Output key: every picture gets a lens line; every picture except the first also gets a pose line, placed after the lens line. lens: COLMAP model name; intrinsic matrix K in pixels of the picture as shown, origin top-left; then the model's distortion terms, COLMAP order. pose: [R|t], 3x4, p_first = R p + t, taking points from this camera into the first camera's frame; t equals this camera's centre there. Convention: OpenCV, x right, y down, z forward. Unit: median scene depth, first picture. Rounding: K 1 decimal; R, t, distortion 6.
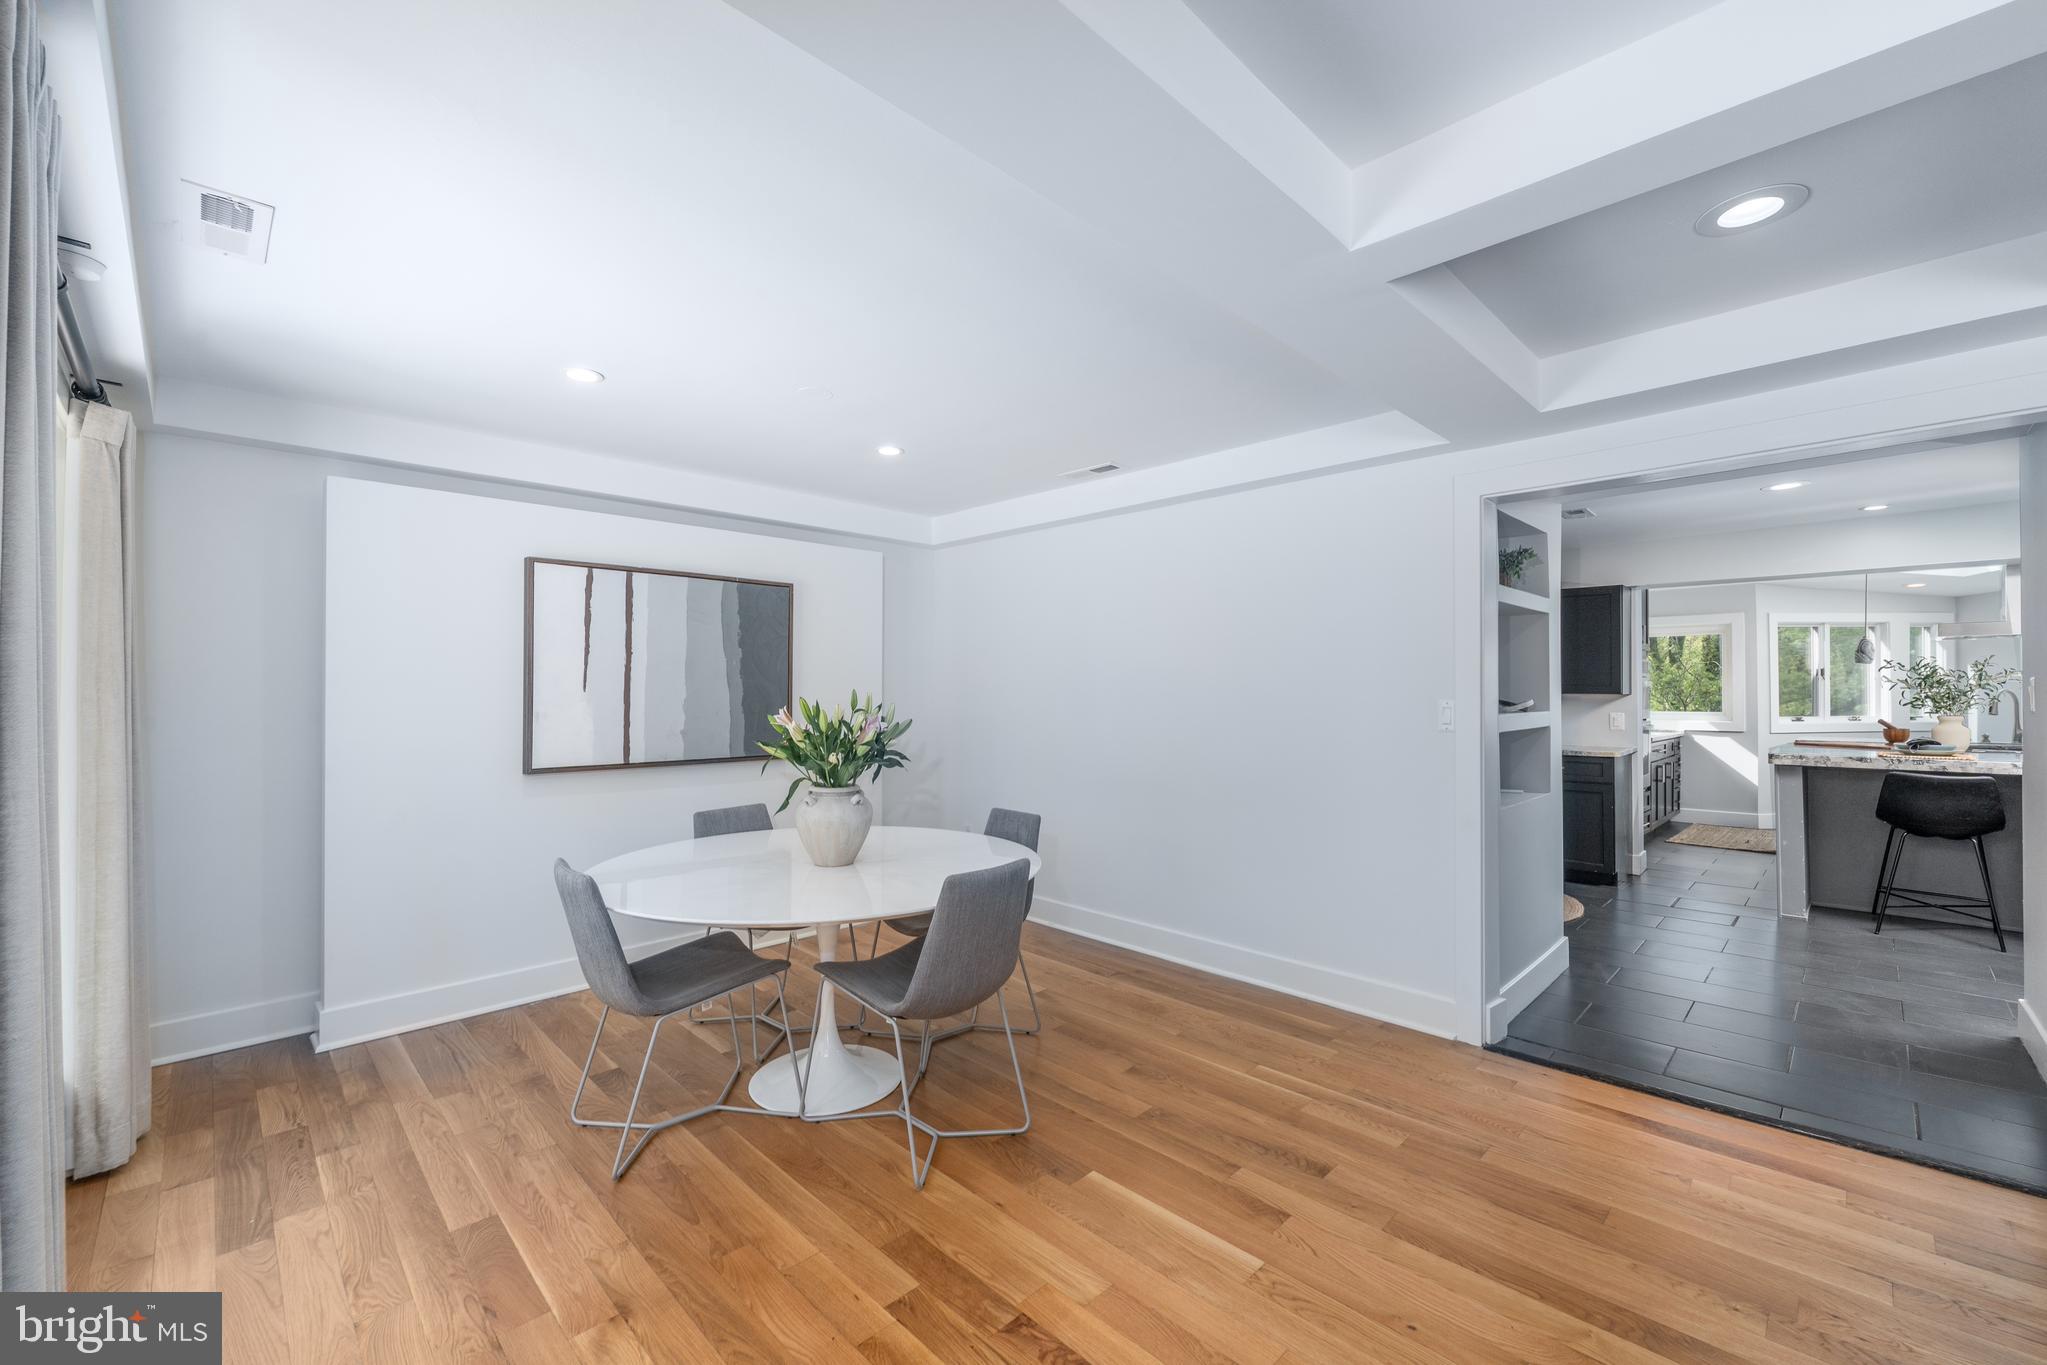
lens RADIAL K [[832.8, 0, 1030.7], [0, 832.8, 686.8], [0, 0, 1]] dist [0.000996, -0.000127]
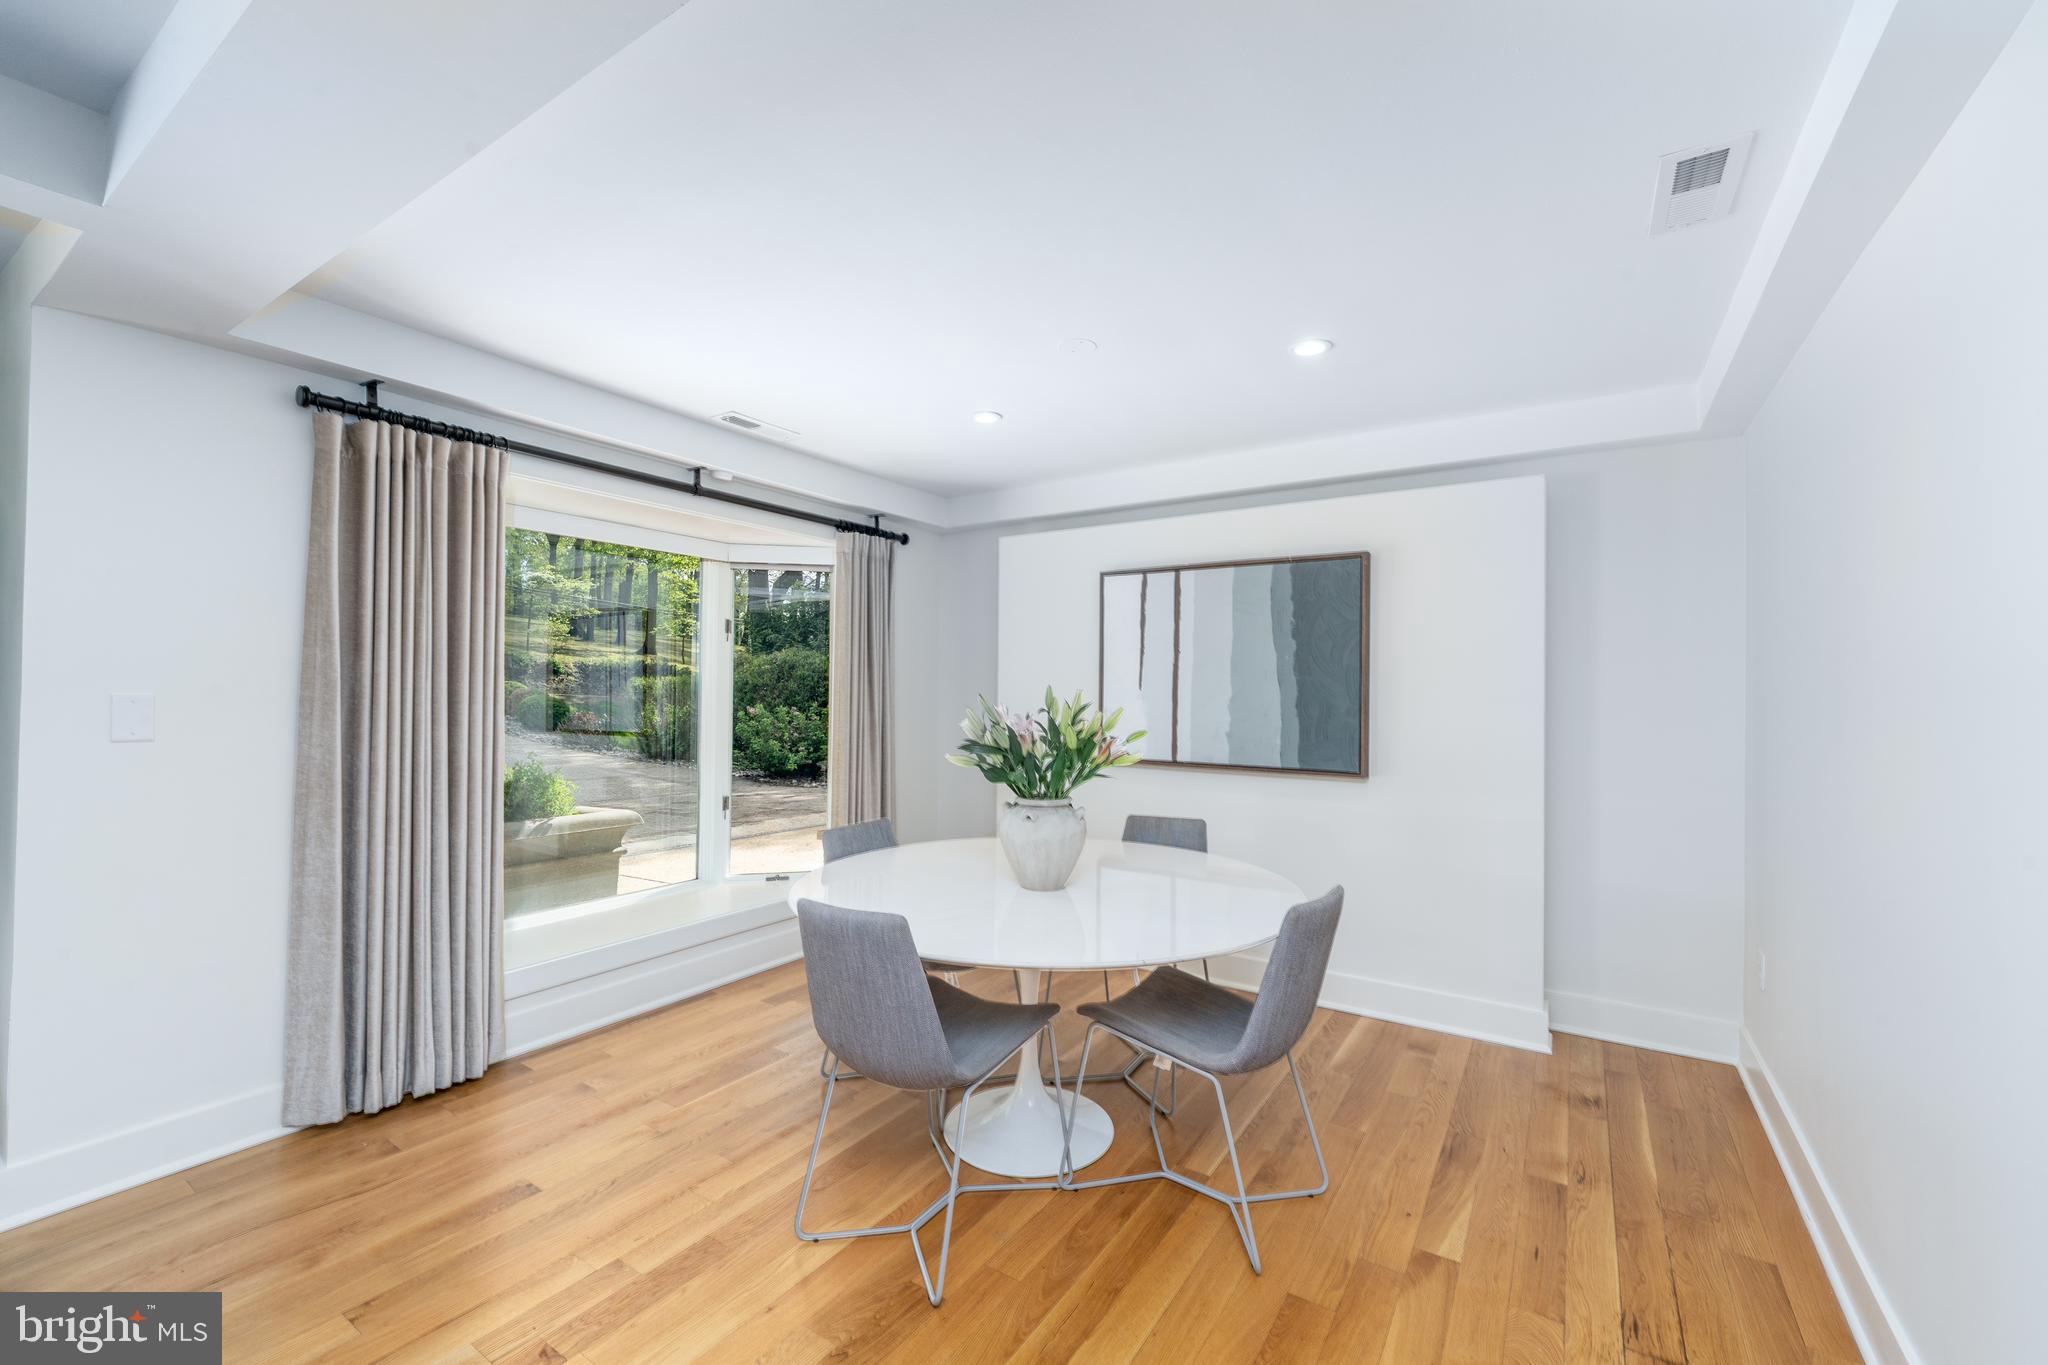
lens RADIAL K [[838.1, 0, 1024.0], [0, 838.1, 682.5], [0, 0, 1]] dist [0.002045, -0.000366]
pose [[0.202649, -0.006347, -0.979231, 0.474931], [-0.003709, 0.999967, -0.007249, 0.004809], [0.979244, 0.005101, 0.202619, 0.617992]]
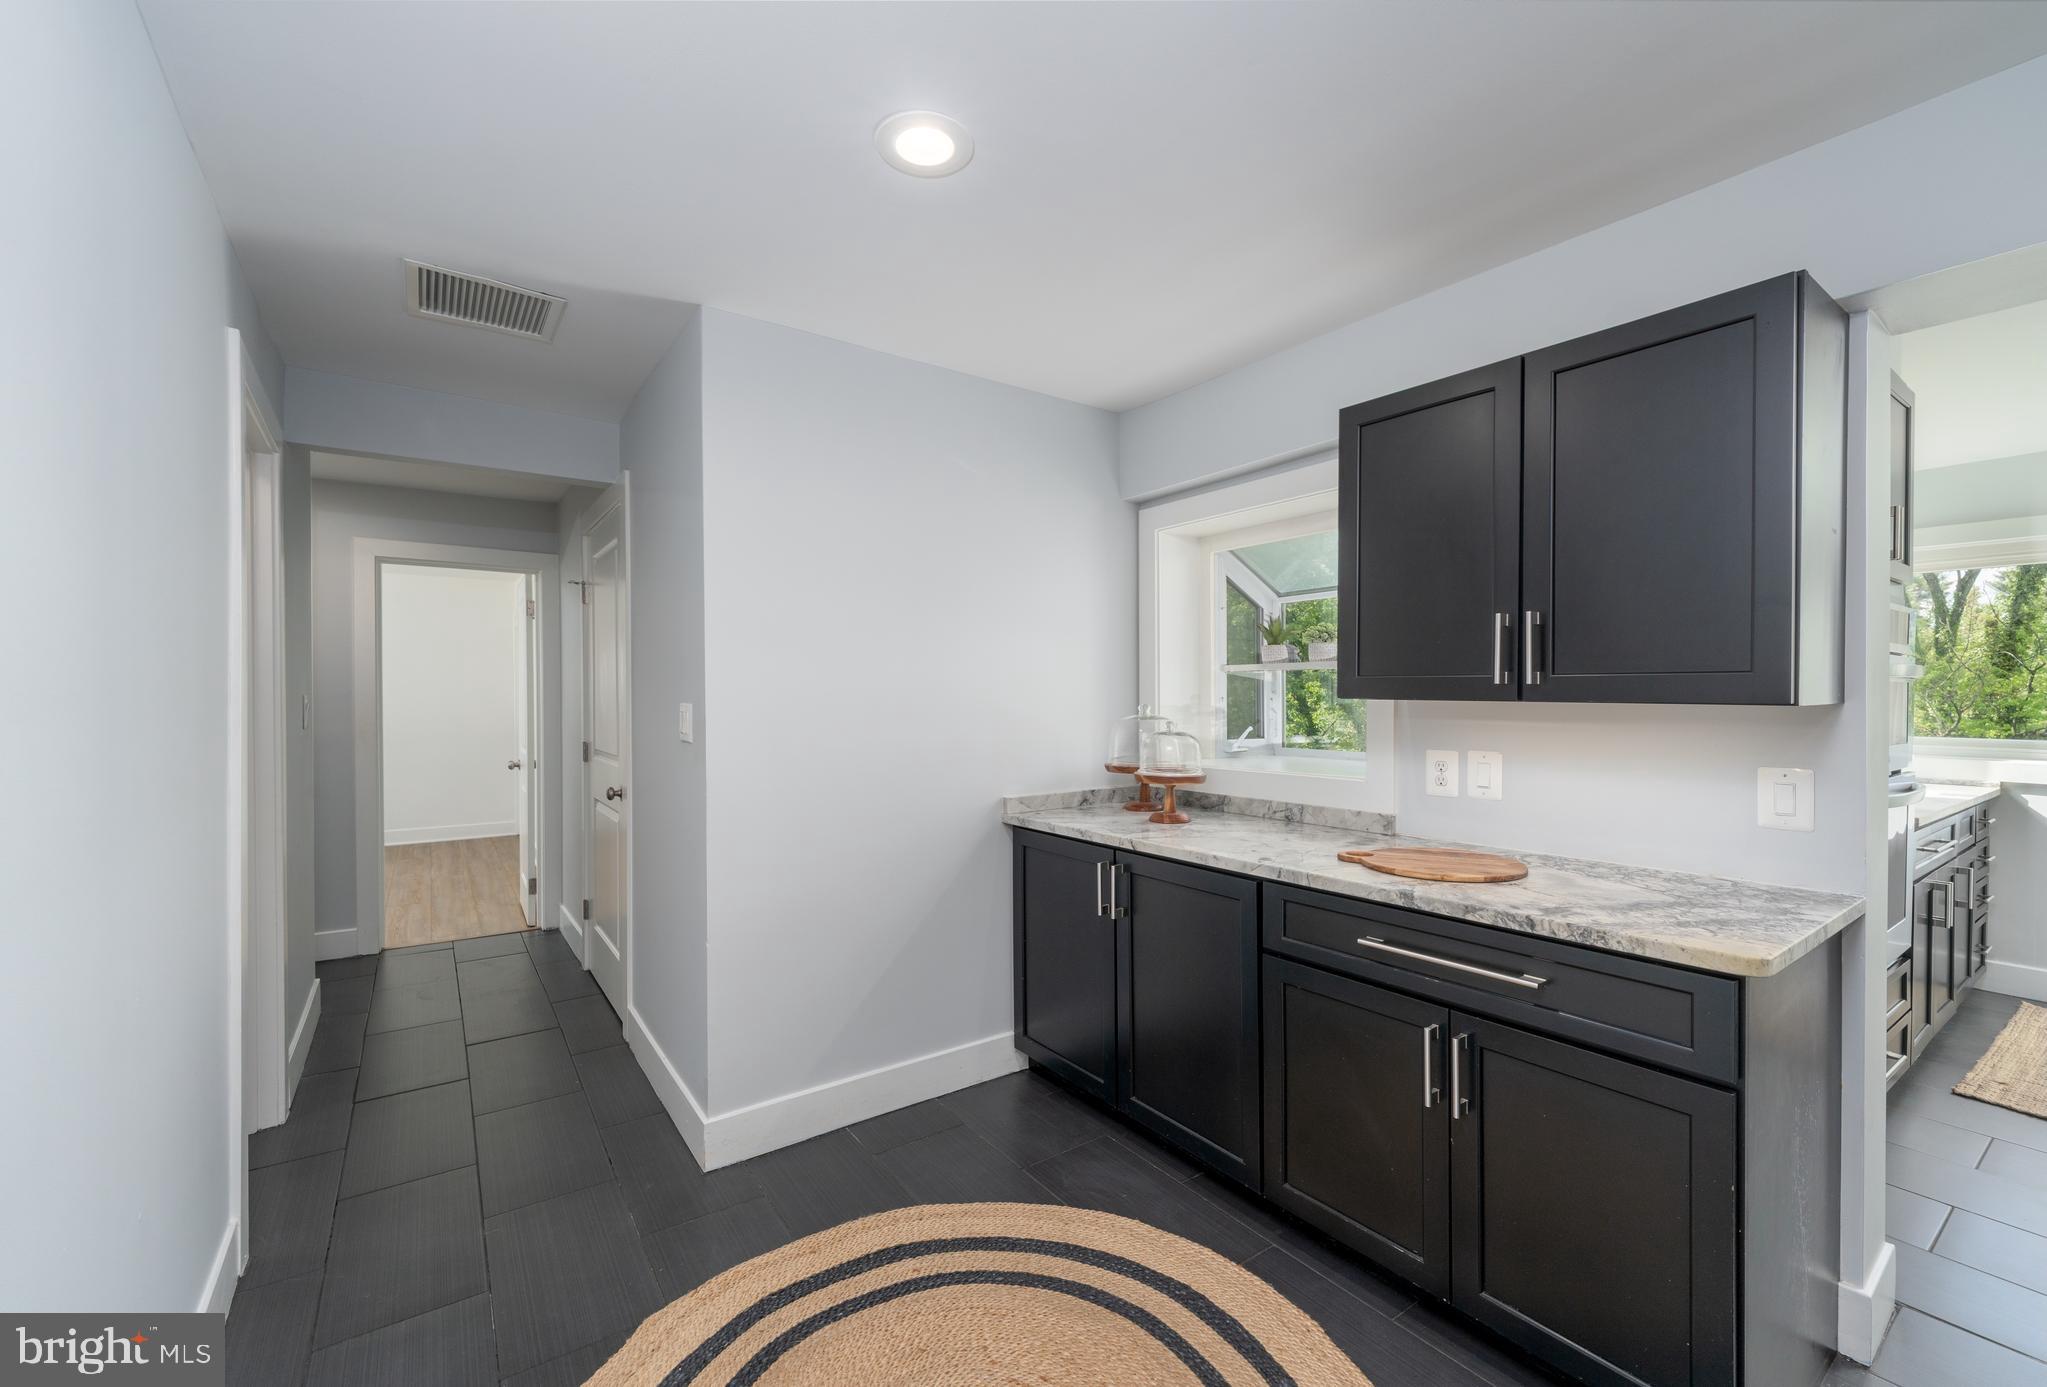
lens RADIAL K [[843.6, 0, 1025.6], [0, 843.6, 701.7], [0, 0, 1]] dist [-0.000338, -0.000353]
pose [[0.986001, -0.004727, -0.166671, 0.236459], [0.006487, 0.999929, 0.010018, 0.000927], [0.166612, -0.010959, 0.985962, 0.319738]]
